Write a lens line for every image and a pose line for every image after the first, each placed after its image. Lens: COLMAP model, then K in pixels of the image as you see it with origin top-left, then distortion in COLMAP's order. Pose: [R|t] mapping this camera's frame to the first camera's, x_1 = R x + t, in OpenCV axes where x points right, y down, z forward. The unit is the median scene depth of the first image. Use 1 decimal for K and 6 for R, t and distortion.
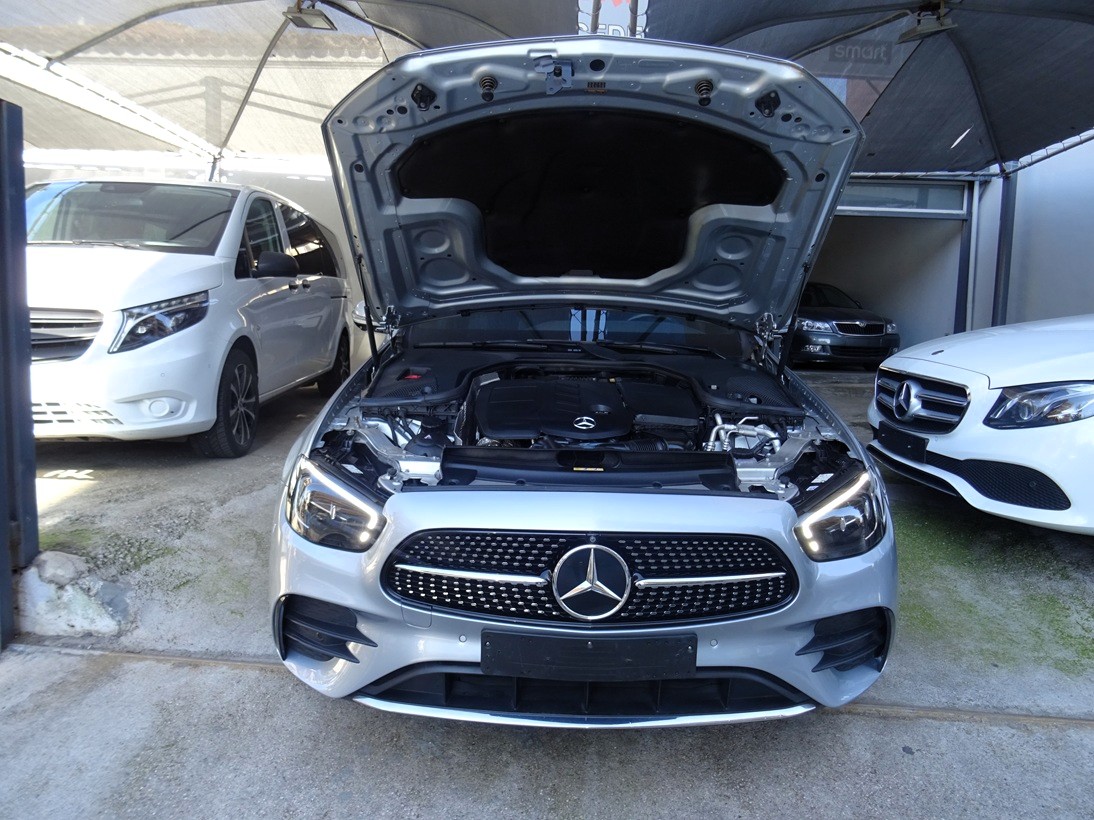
lens RADIAL K [[783.0, 0, 546.7], [0, 783.0, 414.1], [0, 0, 1]] dist [-0.002591, -0.003505]
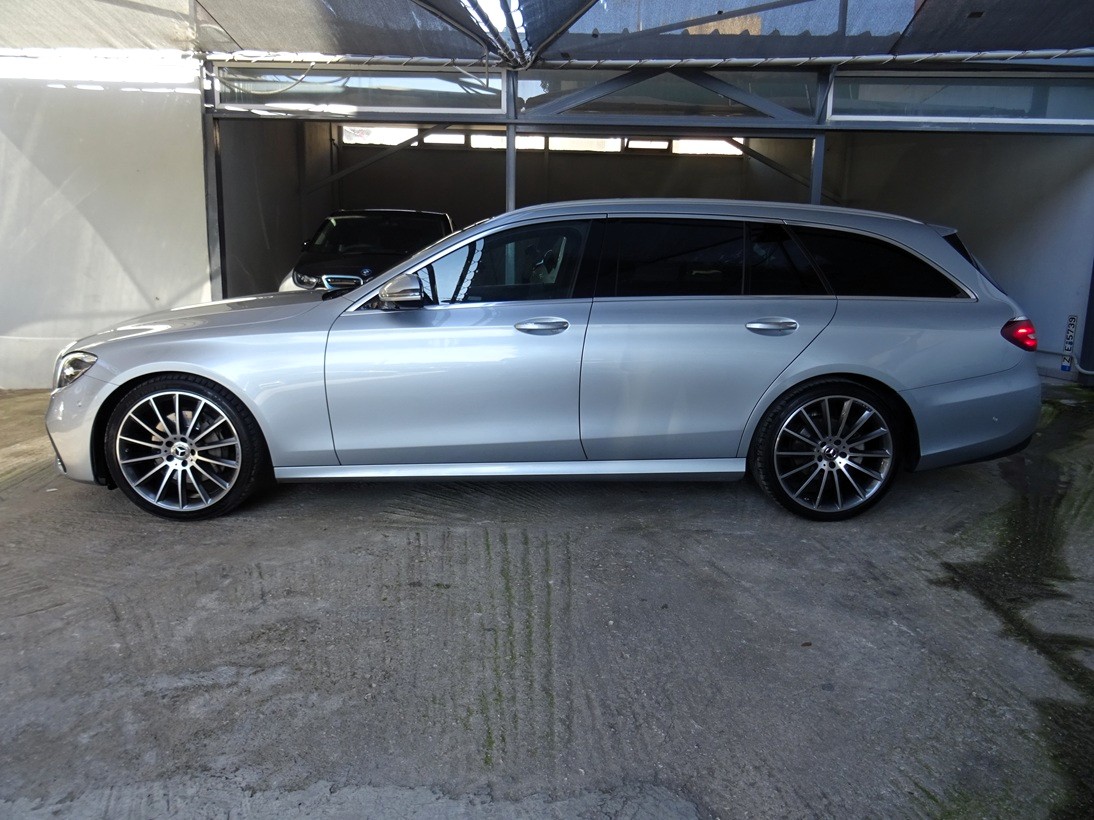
lens RADIAL K [[783.0, 0, 549.4], [0, 783.0, 412.3], [0, 0, 1]] dist [-0.002591, -0.003505]
pose [[0.998996, -0.001395, -0.044775, 0.487253], [0.004366, 0.997789, 0.066315, -0.309199], [0.044584, -0.066444, 0.996794, 1.496731]]
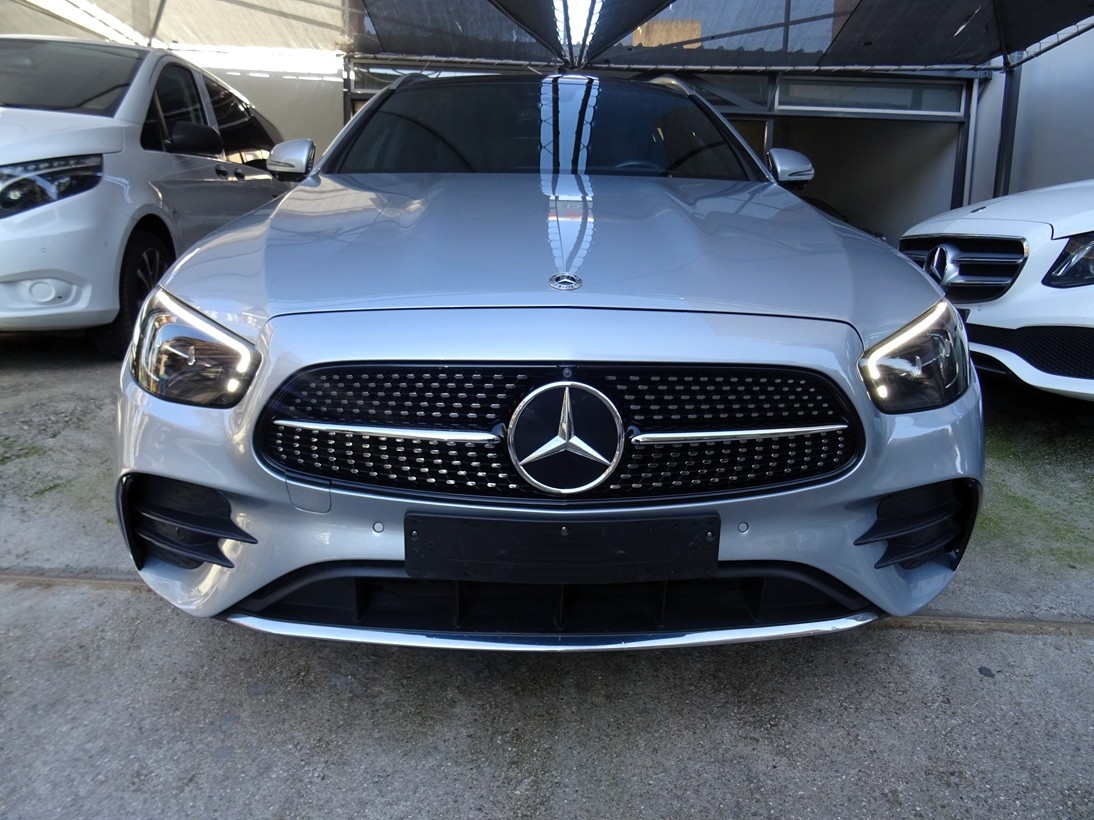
lens RADIAL K [[779.5, 0, 547.3], [0, 779.5, 415.6], [0, 0, 1]] dist [-0.001363, -0.007830]
pose [[0.999392, -0.011981, 0.032742, 0.015378], [0.009474, 0.997089, 0.075657, 0.114144], [-0.033554, -0.075301, 0.996596, 0.265300]]
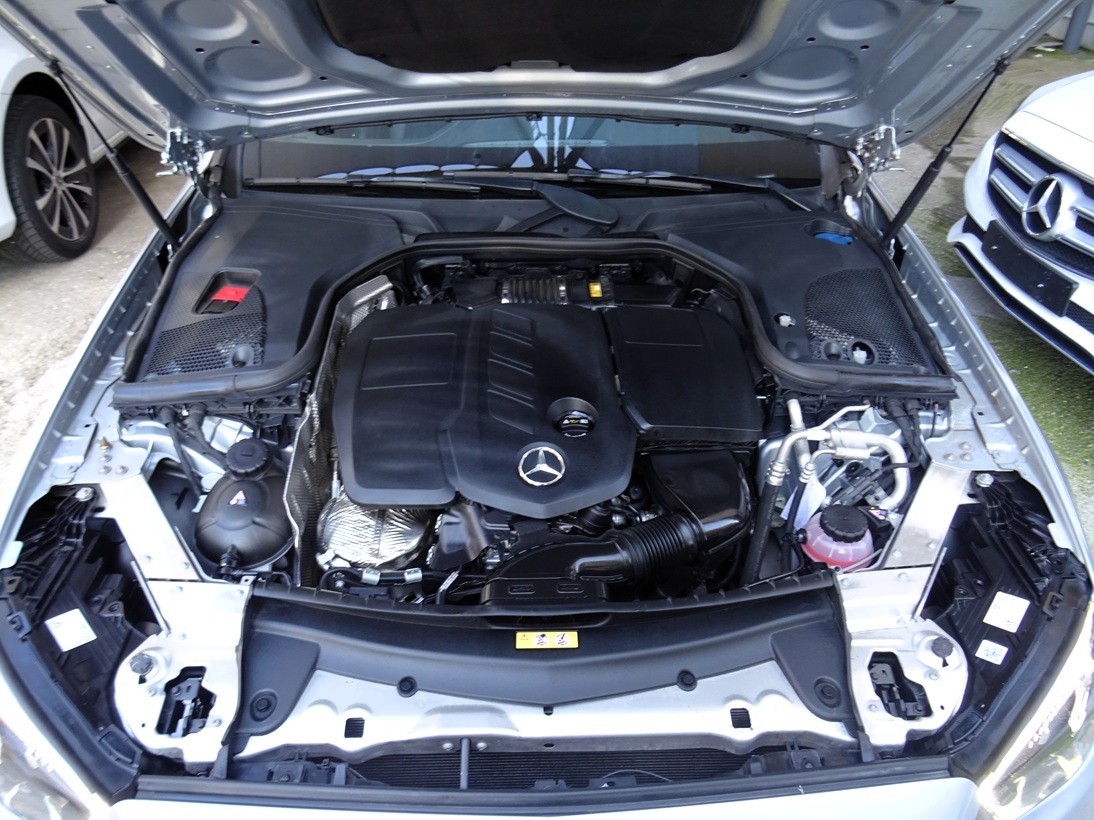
lens RADIAL K [[783.0, 0, 551.5], [0, 783.0, 416.4], [0, 0, 1]] dist [-0.002591, -0.003505]
pose [[0.999251, -0.032618, 0.020801, 0.045005], [0.020210, 0.898613, 0.438277, -0.241394], [-0.032988, -0.437529, 0.898599, 0.558651]]
